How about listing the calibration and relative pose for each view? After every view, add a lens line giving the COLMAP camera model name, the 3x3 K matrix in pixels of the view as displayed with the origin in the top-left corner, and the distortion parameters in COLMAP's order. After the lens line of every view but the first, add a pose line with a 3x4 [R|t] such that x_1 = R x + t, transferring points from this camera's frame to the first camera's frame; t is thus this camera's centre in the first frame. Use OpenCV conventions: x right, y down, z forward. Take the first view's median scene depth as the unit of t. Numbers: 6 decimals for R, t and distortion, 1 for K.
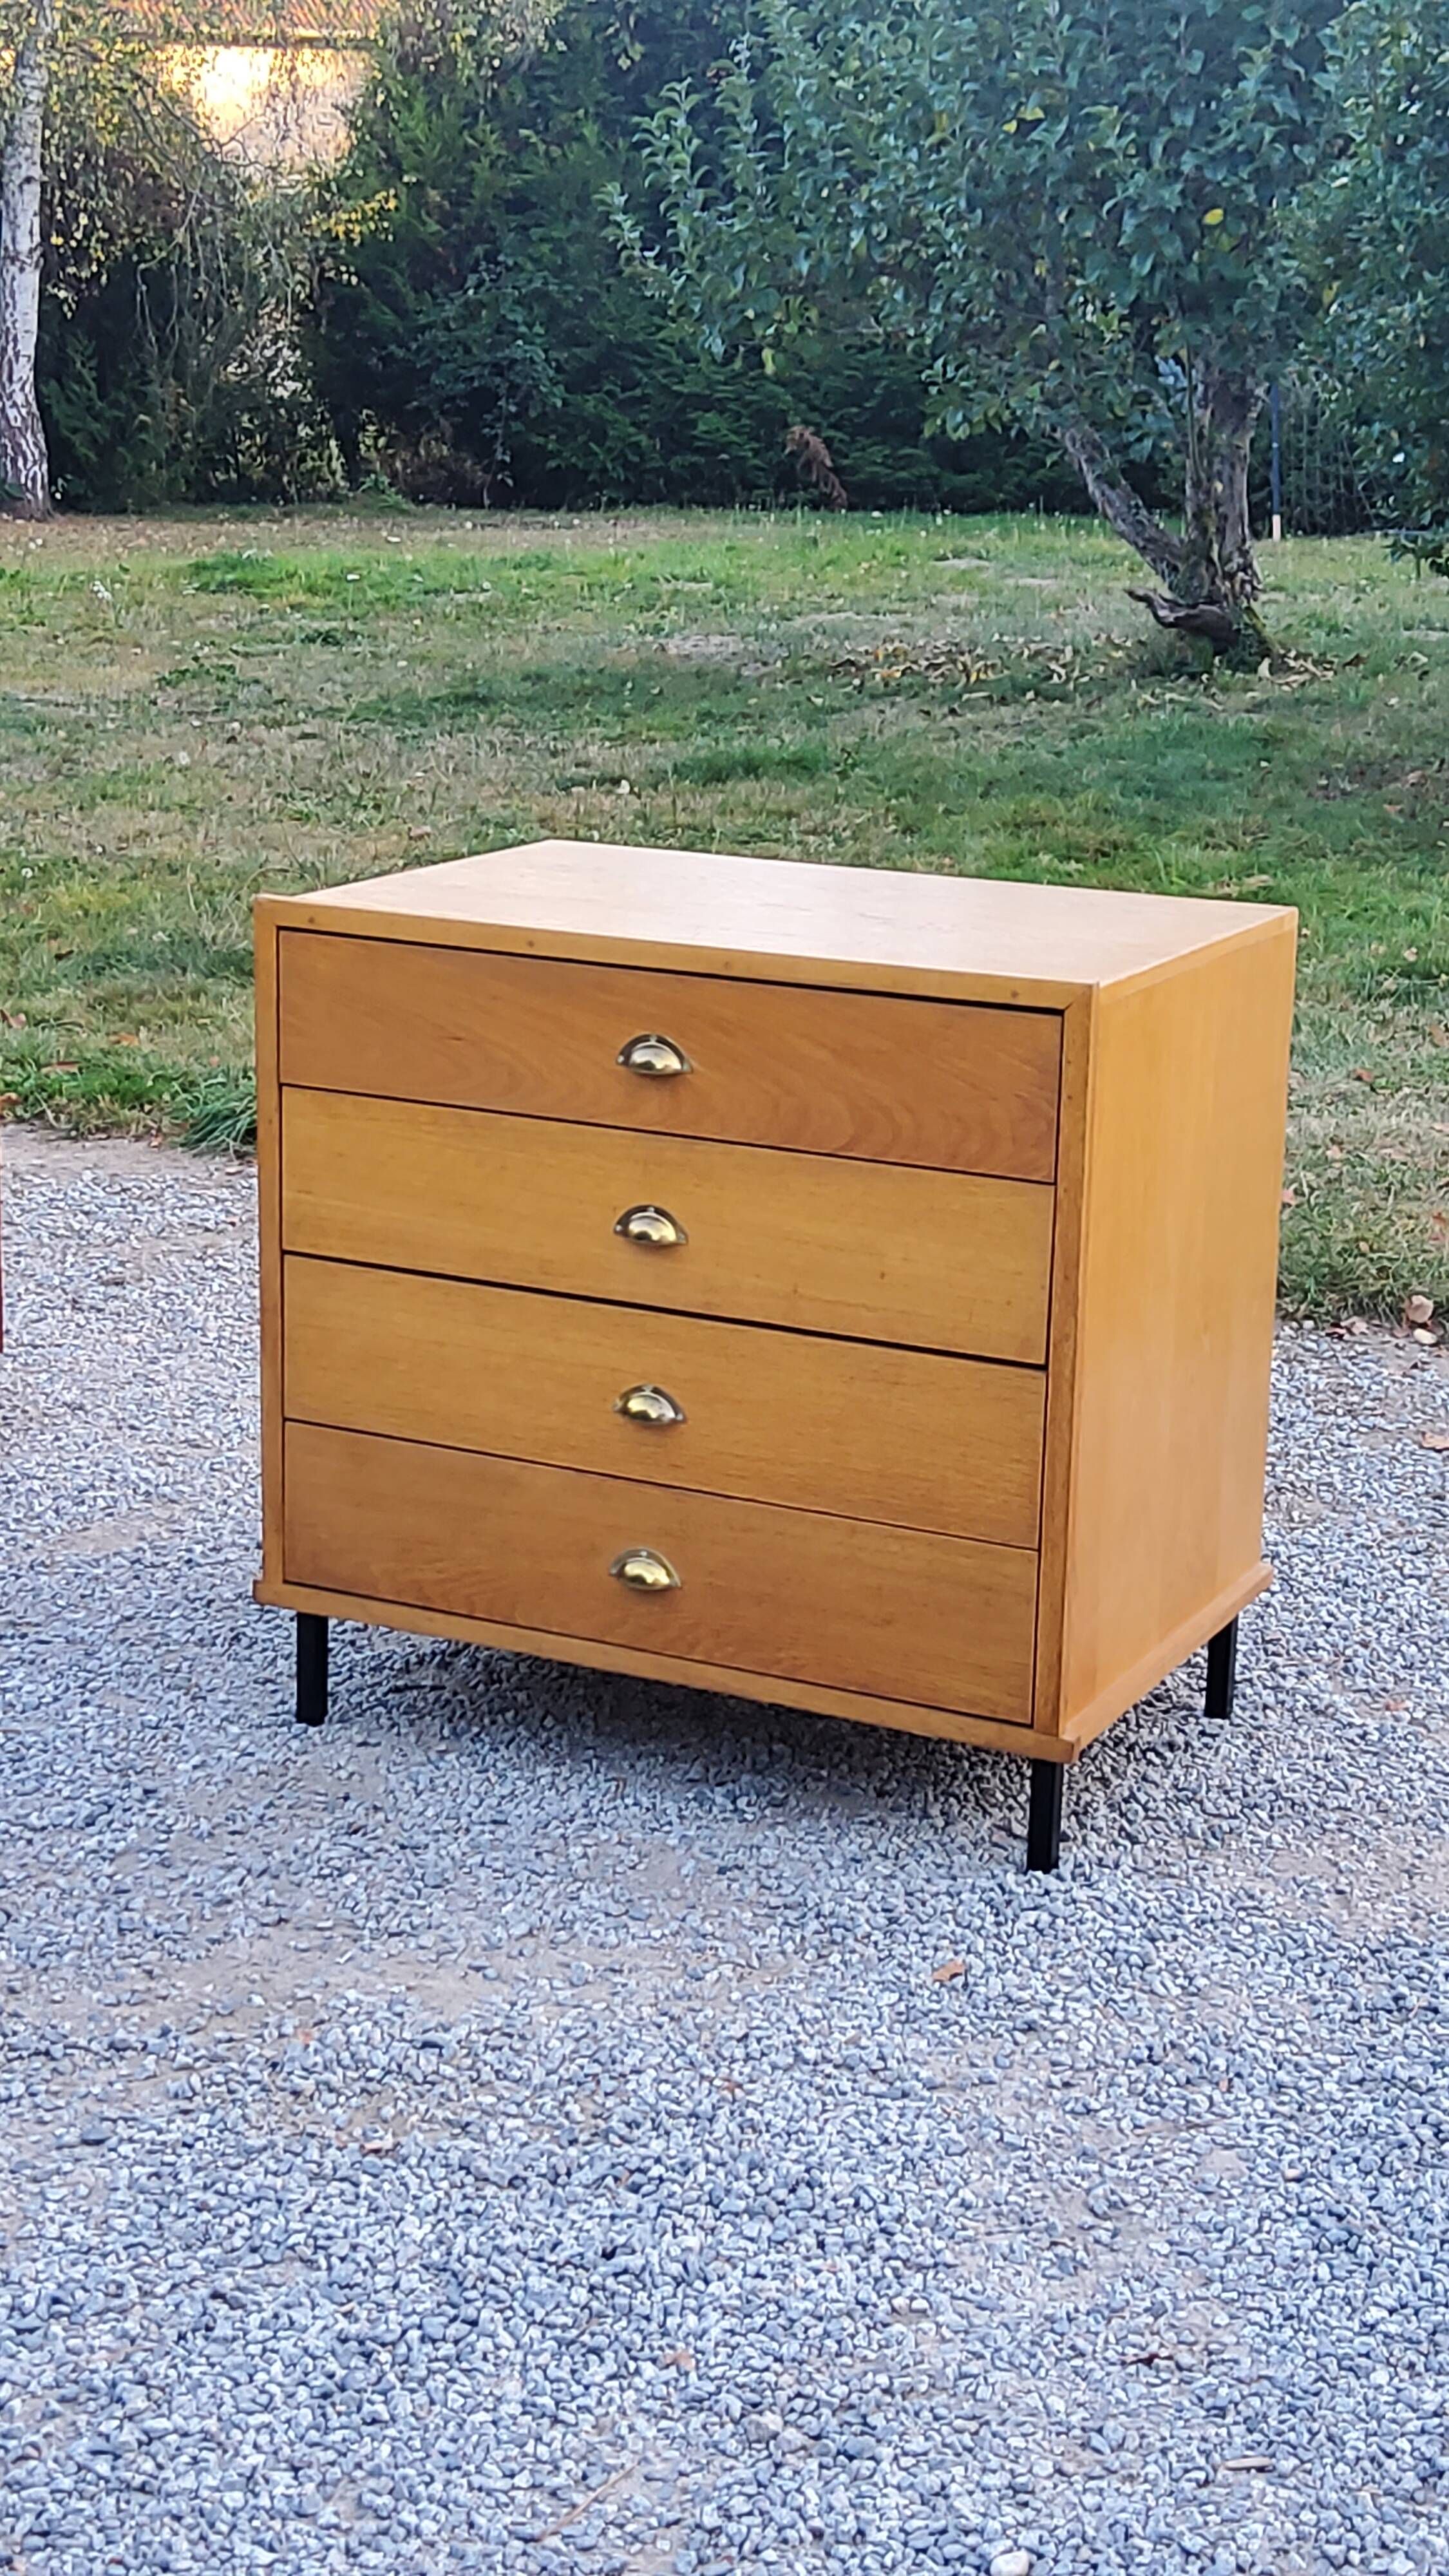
lens RADIAL K [[3906.0, 0, 744.2], [0, 3906.0, 1199.9], [0, 0, 1]] dist [0.090482, 0.000000]
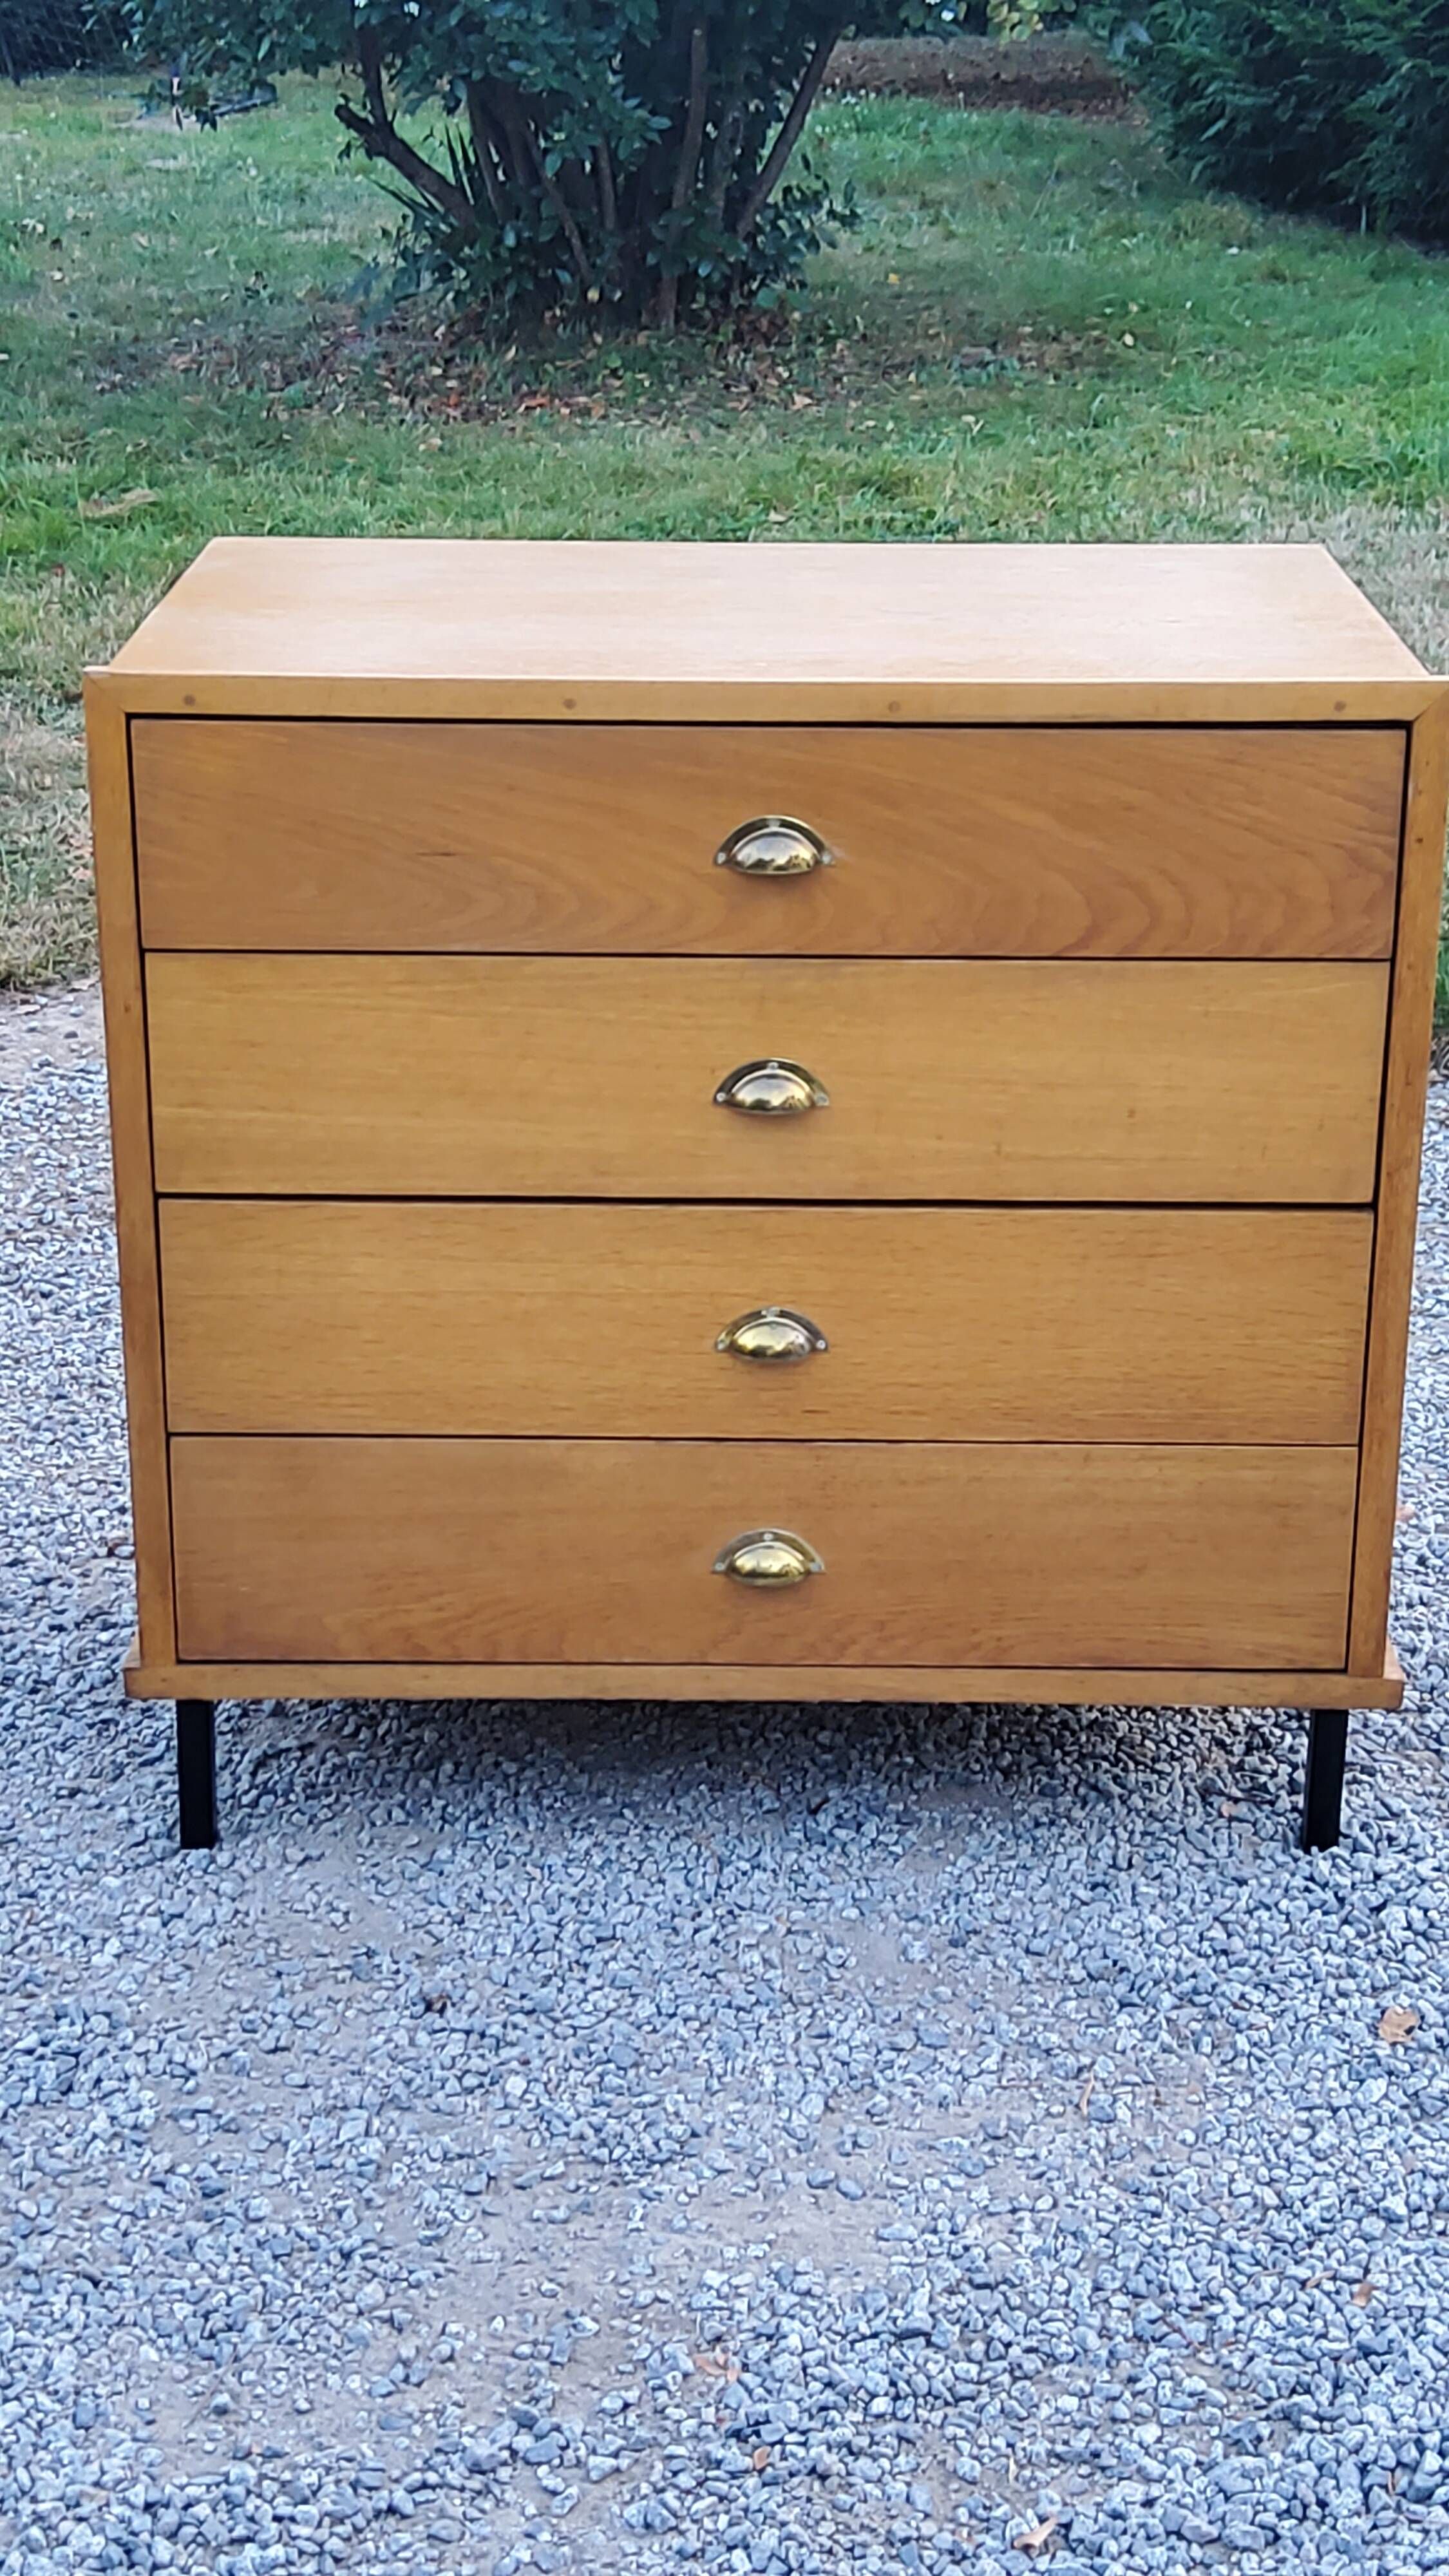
lens RADIAL K [[3906.0, 0, 745.0], [0, 3906.0, 1221.5], [0, 0, 1]] dist [0.090482, 0.000000]
pose [[0.895763, -0.161421, 0.414188, -0.320248], [0.113830, 0.983967, 0.137301, -0.066104], [-0.429711, -0.075842, 0.899776, 0.362410]]
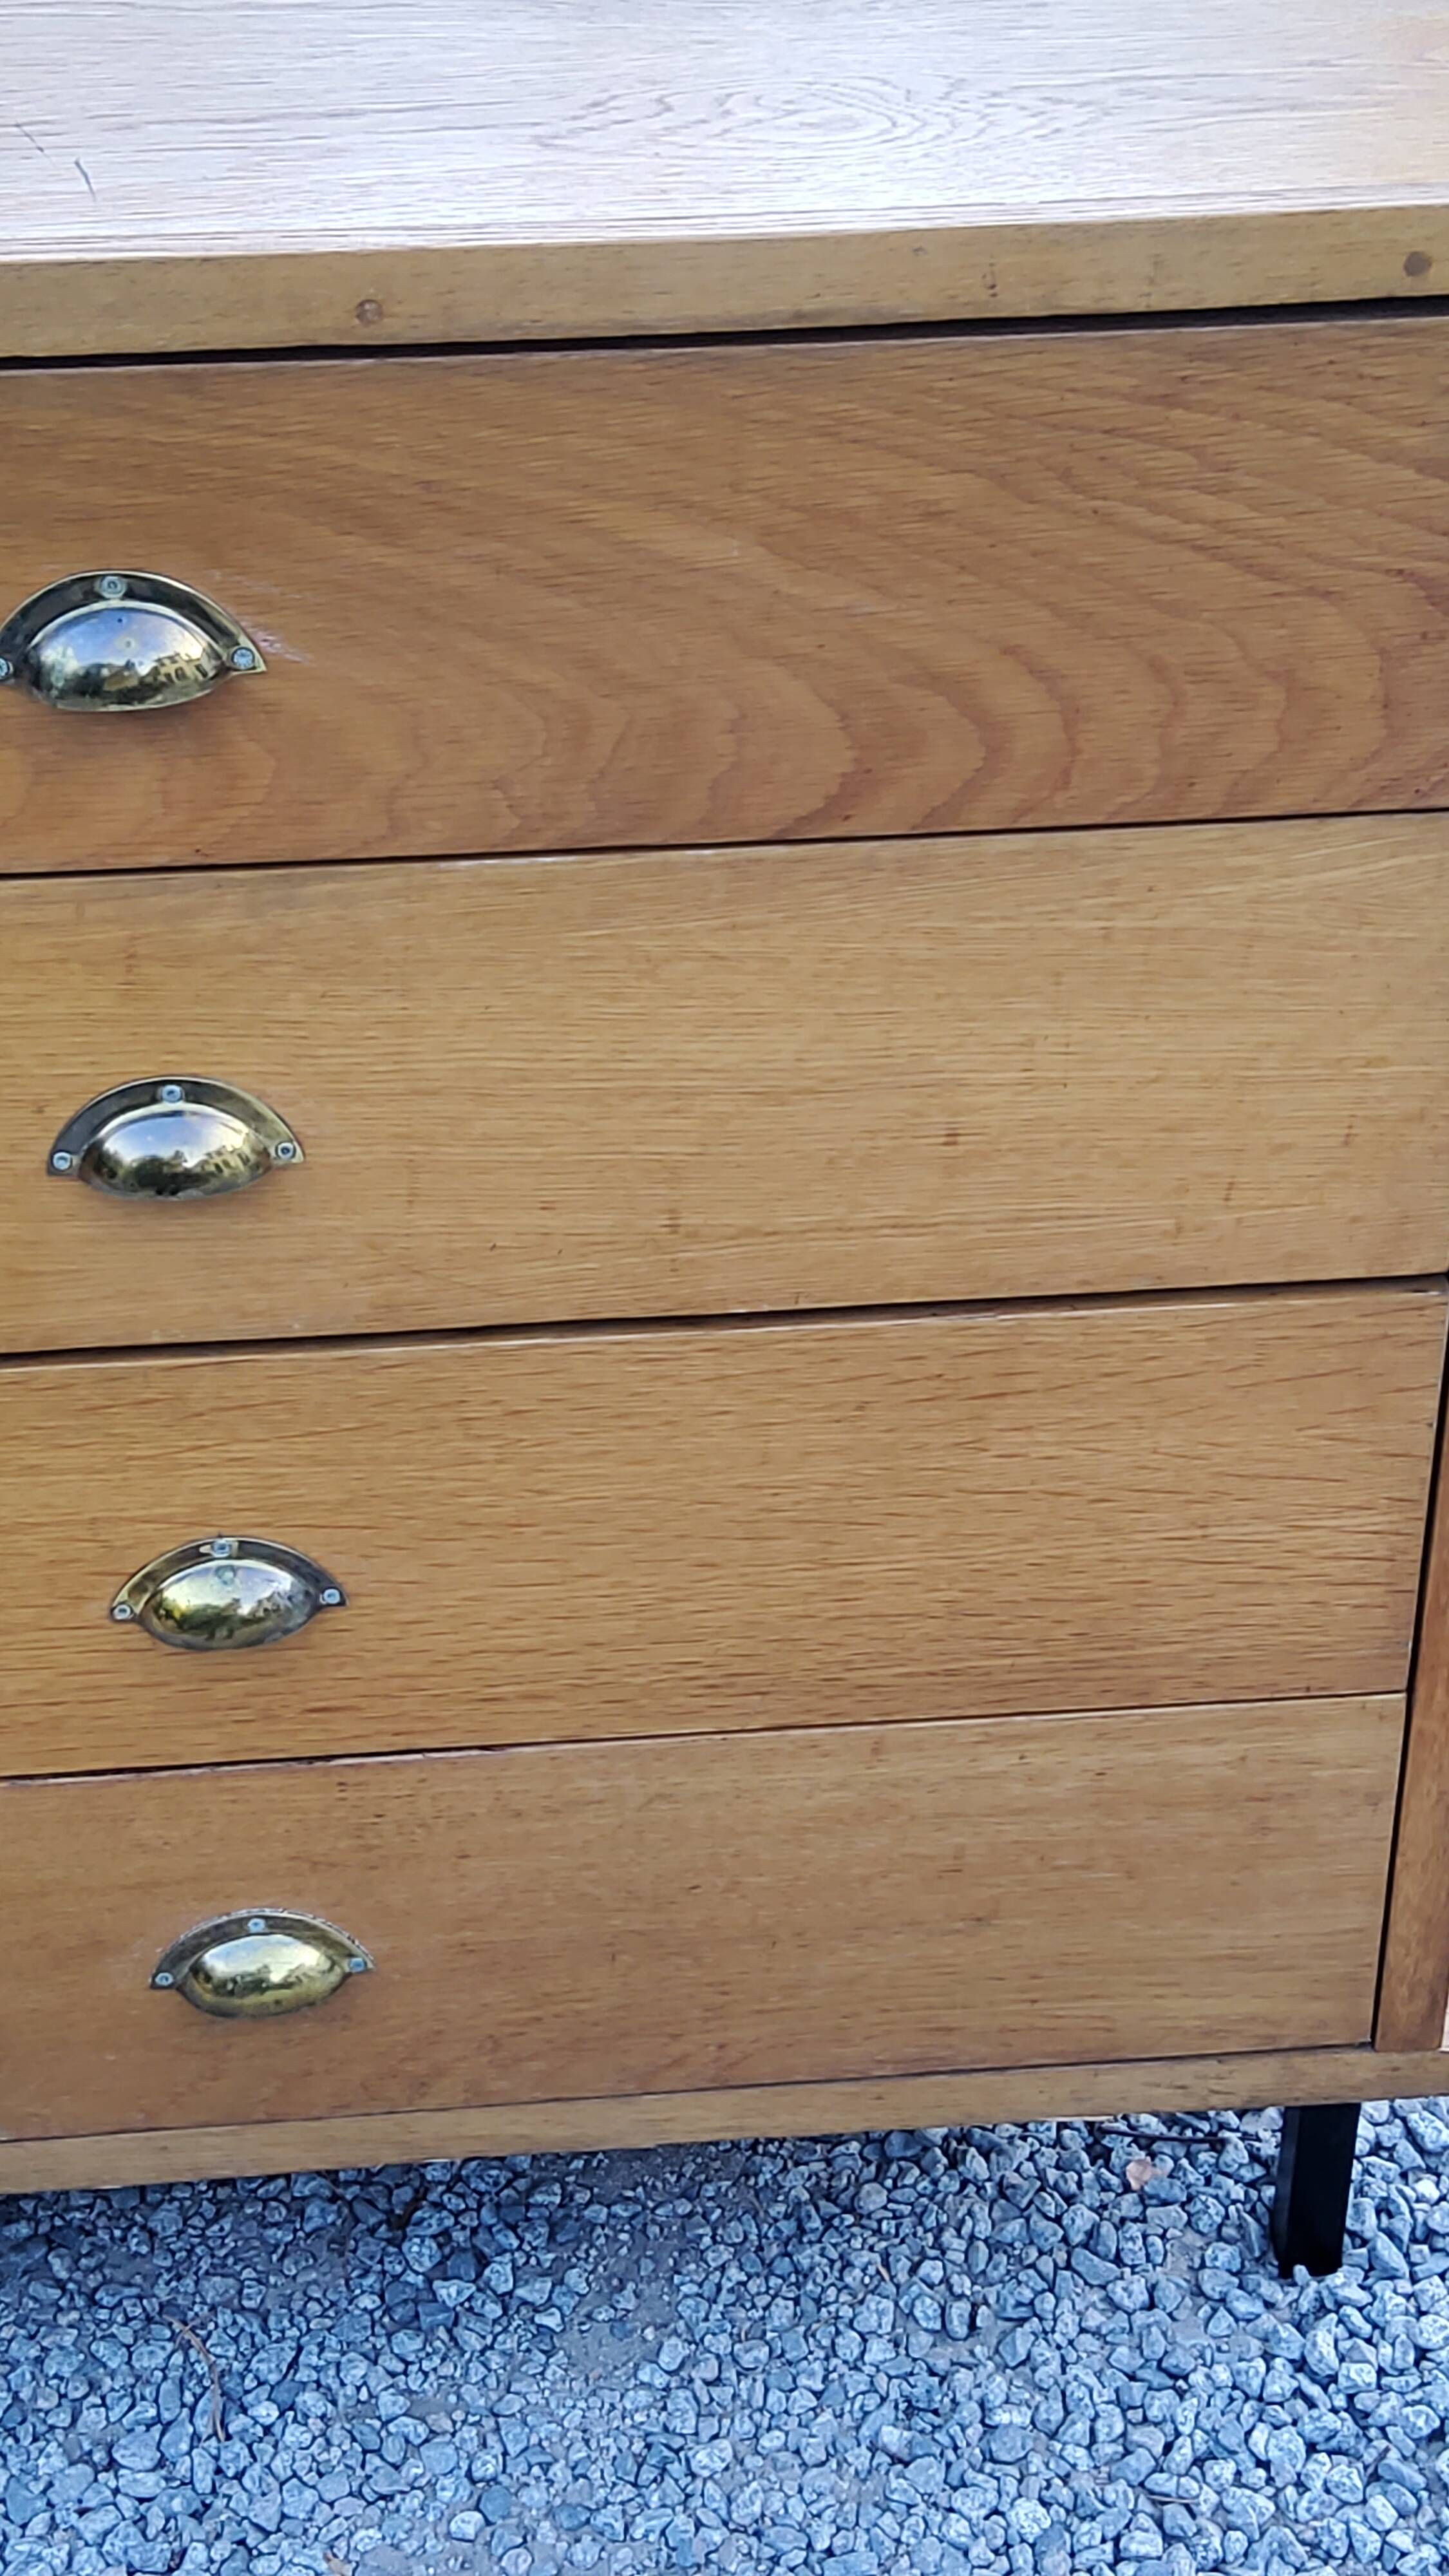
lens RADIAL K [[3906.0, 0, 753.5], [0, 3906.0, 1260.2], [0, 0, 1]] dist [0.090482, 0.000000]
pose [[0.852462, -0.314535, 0.417585, -0.120342], [0.144109, 0.909193, 0.390640, -0.102433], [-0.502535, -0.272828, 0.820380, 0.699158]]
